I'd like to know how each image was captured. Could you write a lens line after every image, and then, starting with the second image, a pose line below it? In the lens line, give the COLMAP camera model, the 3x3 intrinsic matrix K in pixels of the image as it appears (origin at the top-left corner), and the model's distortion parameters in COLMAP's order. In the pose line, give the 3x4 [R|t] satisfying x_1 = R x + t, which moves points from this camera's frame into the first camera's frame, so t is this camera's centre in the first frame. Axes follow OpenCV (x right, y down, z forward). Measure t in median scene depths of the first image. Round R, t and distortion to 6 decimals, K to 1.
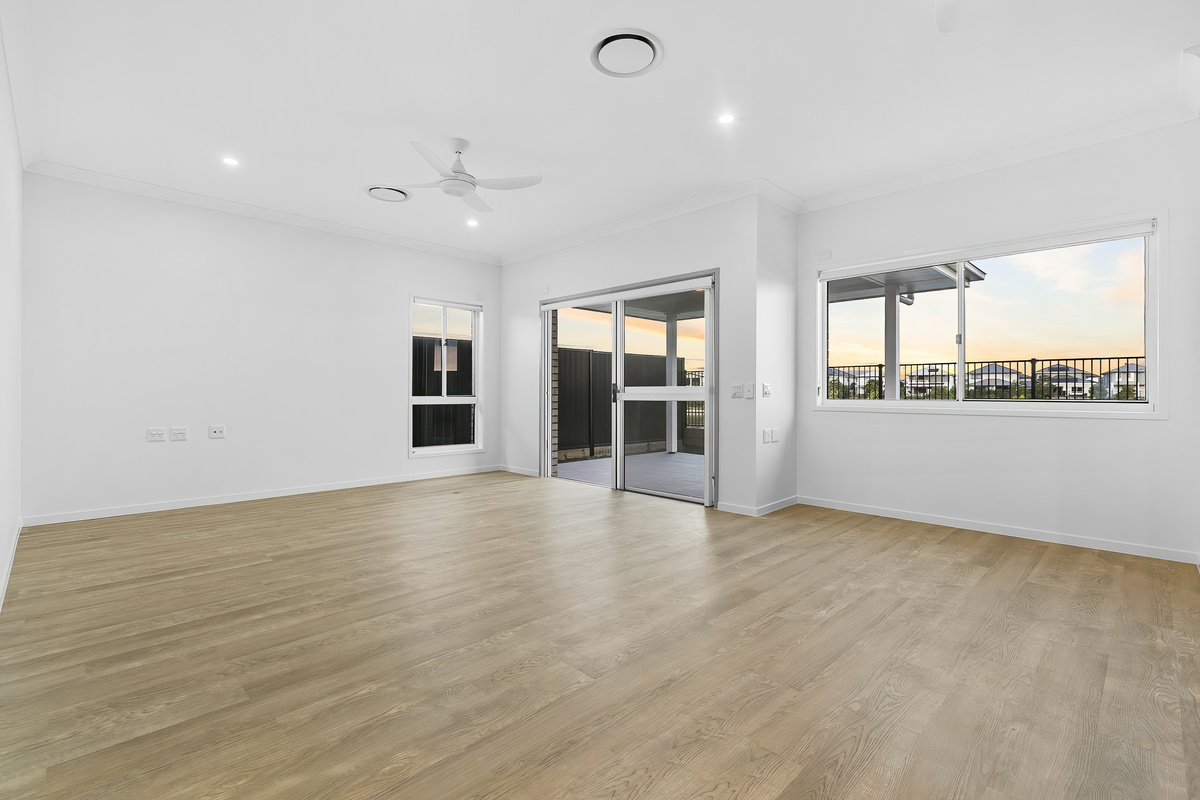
lens RADIAL K [[548.7, 0, 607.2], [0, 548.7, 387.9], [0, 0, 1]] dist [0.009880, -0.002710]
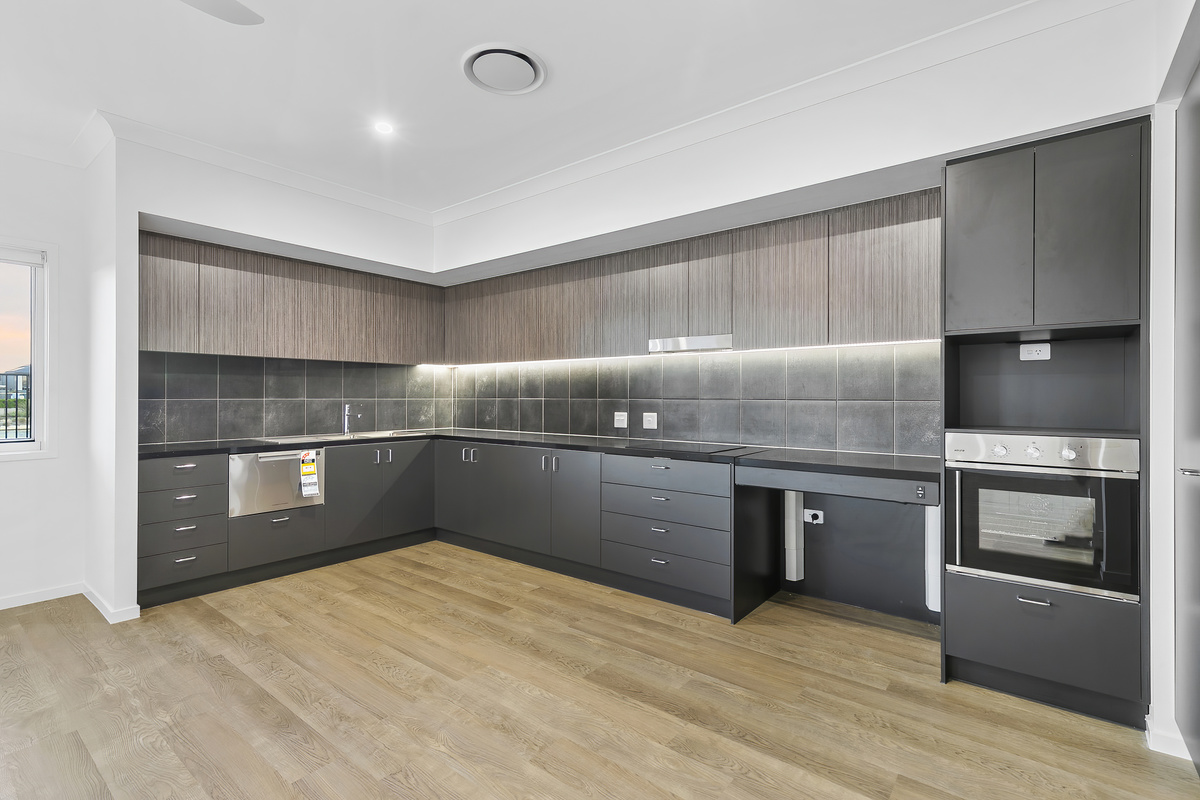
lens RADIAL K [[548.7, 0, 606.8], [0, 548.7, 394.7], [0, 0, 1]] dist [0.009880, -0.002710]
pose [[-0.116251, -0.001096, 0.993219, -0.121433], [-0.009042, 0.999959, 0.000045, -0.086789], [-0.993179, -0.008976, -0.116256, 0.175172]]
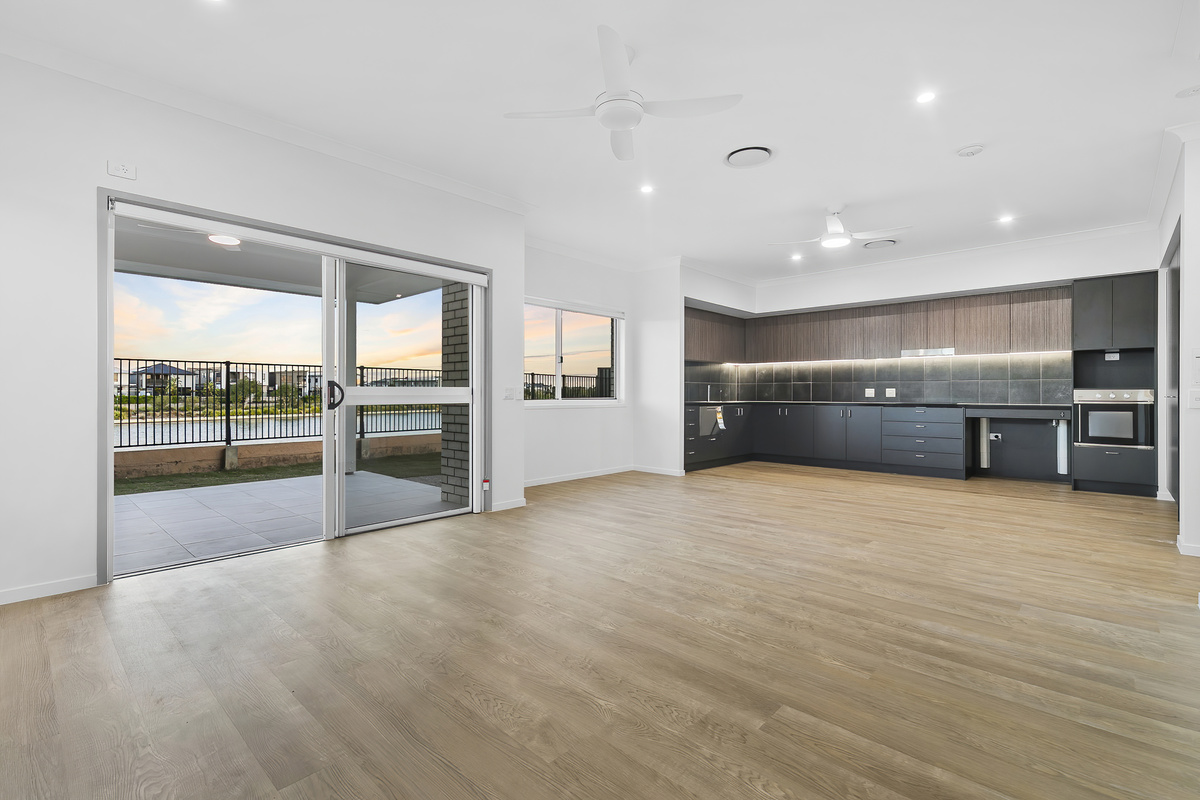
lens RADIAL K [[548.7, 0, 600.9], [0, 548.7, 391.2], [0, 0, 1]] dist [0.009880, -0.002710]
pose [[-0.041977, 0.004295, 0.999109, -1.489109], [-0.010634, 0.999932, -0.004746, 0.010726], [-0.999062, -0.010824, -0.041929, 1.572687]]
